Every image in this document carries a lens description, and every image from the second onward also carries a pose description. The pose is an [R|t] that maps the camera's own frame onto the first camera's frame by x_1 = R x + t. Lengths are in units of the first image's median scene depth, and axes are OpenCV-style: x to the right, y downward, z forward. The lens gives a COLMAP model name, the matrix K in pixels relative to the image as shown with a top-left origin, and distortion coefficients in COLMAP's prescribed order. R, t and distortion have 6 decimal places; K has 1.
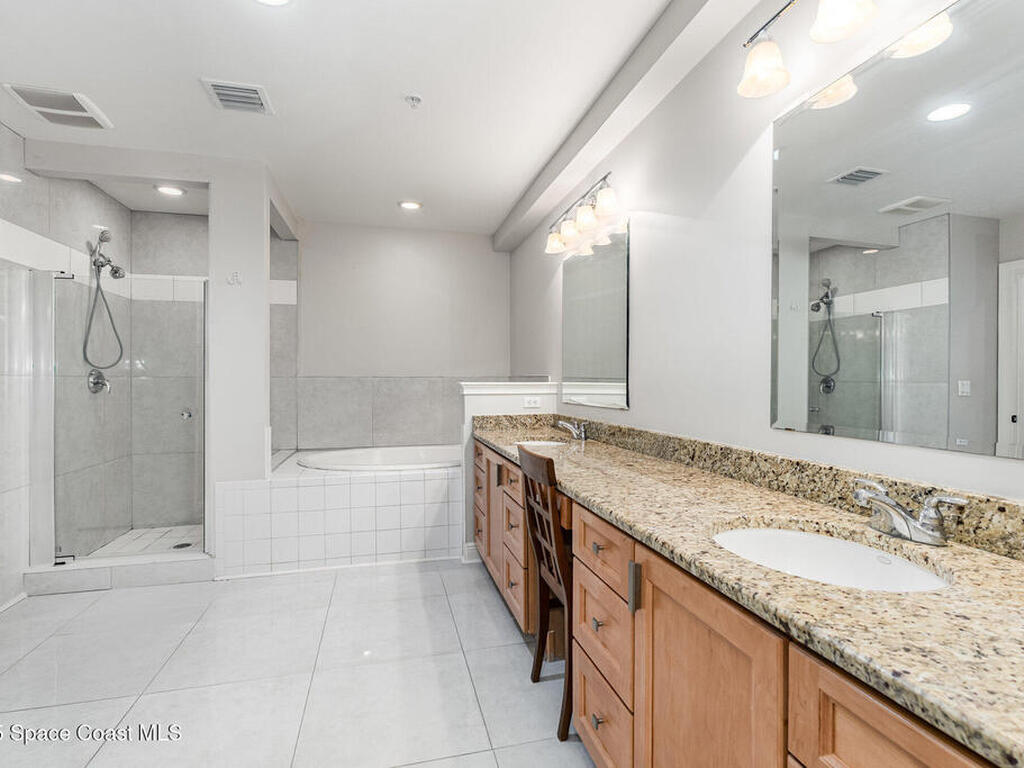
lens RADIAL K [[507.0, 0, 510.6], [0, 507.0, 384.5], [0, 0, 1]] dist [-0.019919, 0.001508]
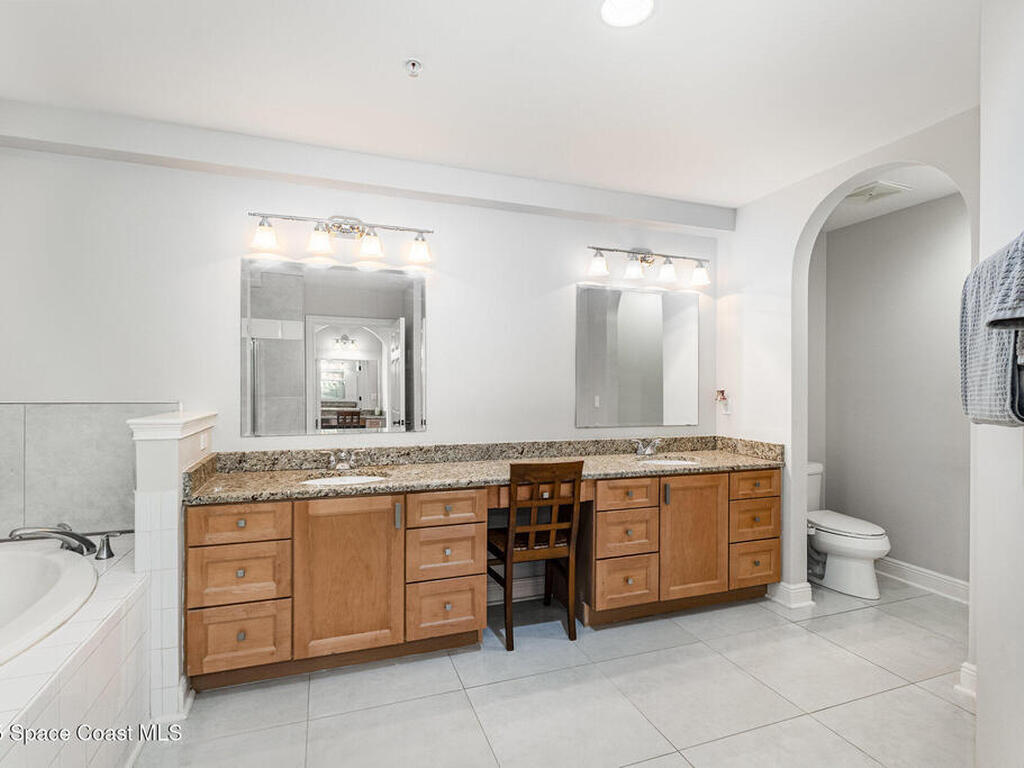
lens RADIAL K [[507.0, 0, 509.0], [0, 507.0, 387.1], [0, 0, 1]] dist [-0.019919, 0.001508]
pose [[-0.095621, -0.009189, 0.995375, -1.392462], [-0.000593, 0.999958, 0.009174, -0.091205], [-0.995418, 0.000287, -0.095622, 1.323440]]
